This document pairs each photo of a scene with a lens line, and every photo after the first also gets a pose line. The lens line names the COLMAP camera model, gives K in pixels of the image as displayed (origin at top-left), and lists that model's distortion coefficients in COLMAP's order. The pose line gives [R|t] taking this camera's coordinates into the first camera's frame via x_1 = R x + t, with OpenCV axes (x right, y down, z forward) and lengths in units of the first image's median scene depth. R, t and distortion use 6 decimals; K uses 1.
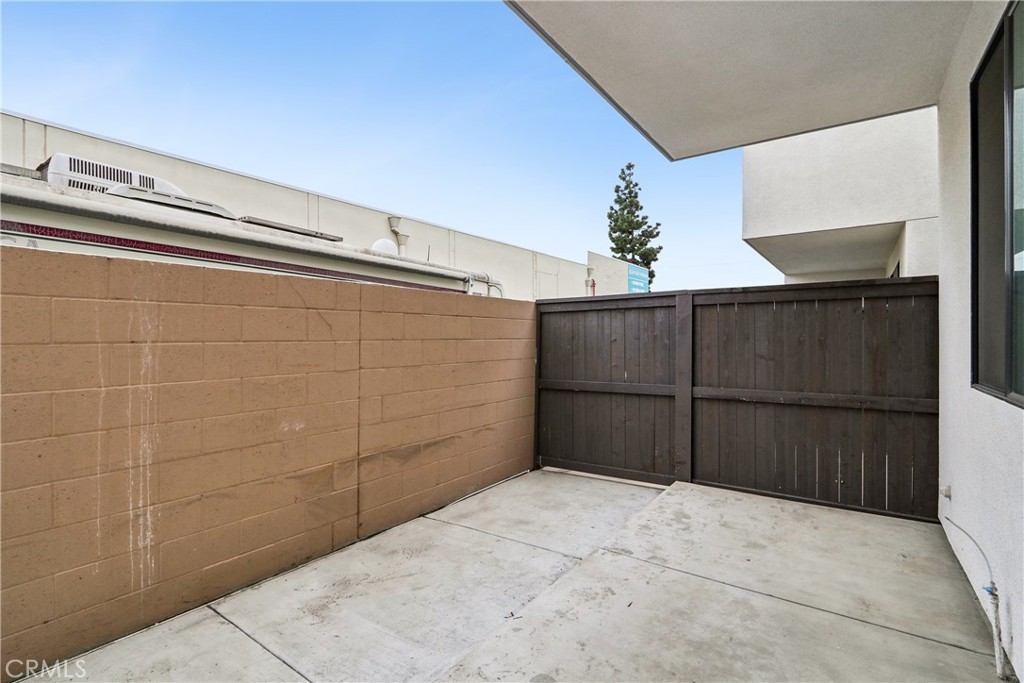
lens RADIAL K [[495.2, 0, 512.2], [0, 495.2, 341.2], [0, 0, 1]] dist [-0.005066, -0.000315]
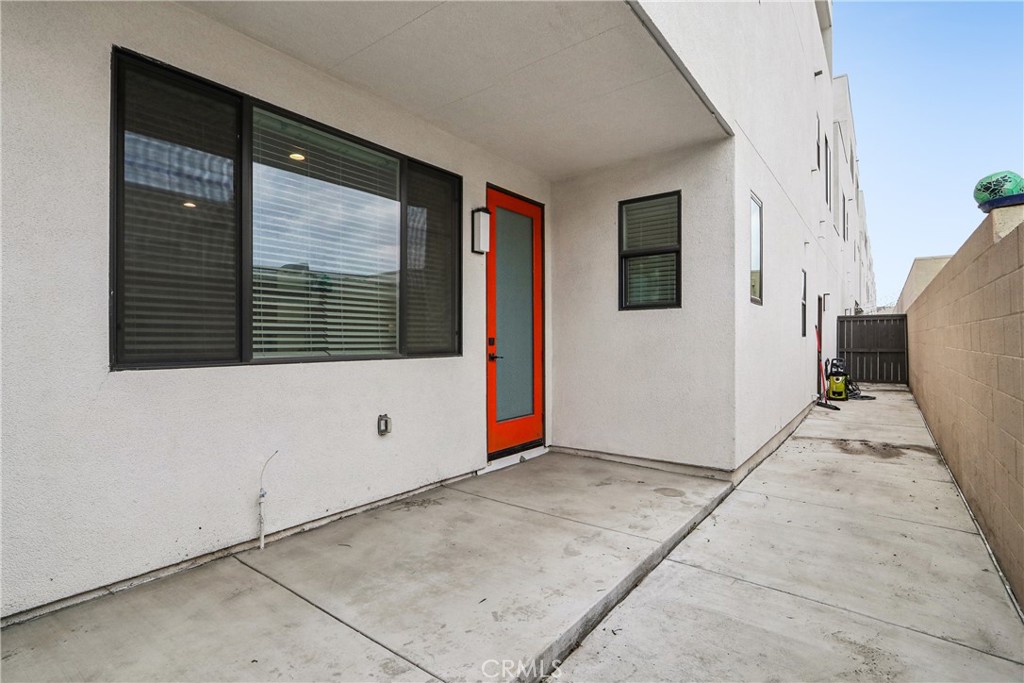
lens RADIAL K [[495.2, 0, 510.2], [0, 495.2, 339.6], [0, 0, 1]] dist [-0.005066, -0.000315]
pose [[-0.999599, 0.010647, 0.026235, 0.152929], [0.010708, 0.999940, 0.002177, 0.042628], [-0.026210, 0.002457, -0.999653, 1.866596]]
